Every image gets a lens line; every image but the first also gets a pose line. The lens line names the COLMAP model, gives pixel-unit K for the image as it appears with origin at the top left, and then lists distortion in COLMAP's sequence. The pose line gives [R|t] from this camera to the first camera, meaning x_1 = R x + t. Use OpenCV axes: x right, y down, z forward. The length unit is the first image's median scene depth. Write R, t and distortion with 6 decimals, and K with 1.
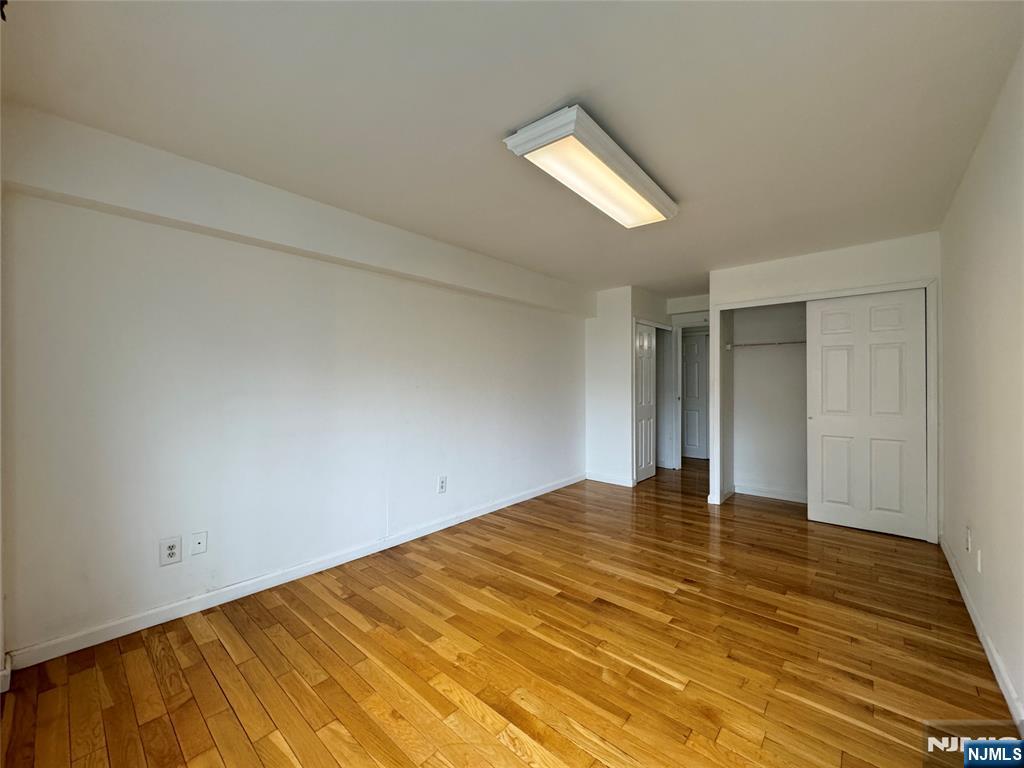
lens RADIAL K [[407.4, 0, 513.0], [0, 407.4, 382.4], [0, 0, 1]] dist [-0.002684, 0.000354]
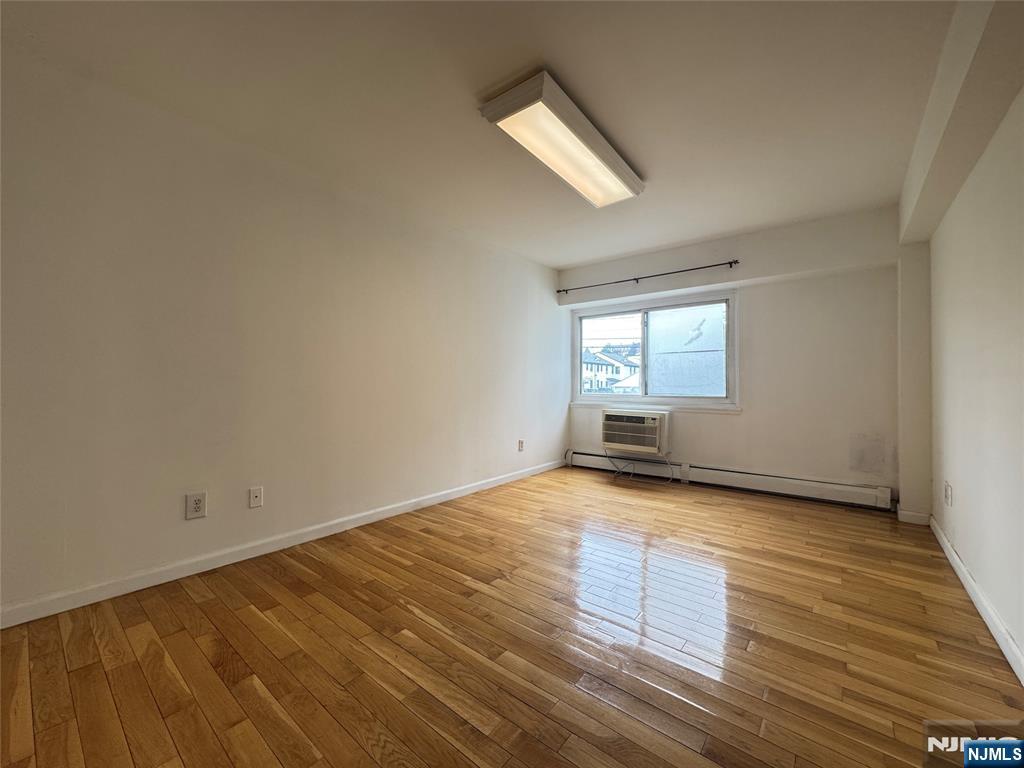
lens RADIAL K [[407.4, 0, 513.0], [0, 407.4, 382.4], [0, 0, 1]] dist [-0.002684, 0.000354]
pose [[-0.999477, -0.003563, -0.032151, 0.452690], [-0.003423, 0.999984, -0.004412, 0.109584], [0.032166, -0.004300, -0.999473, 2.175662]]
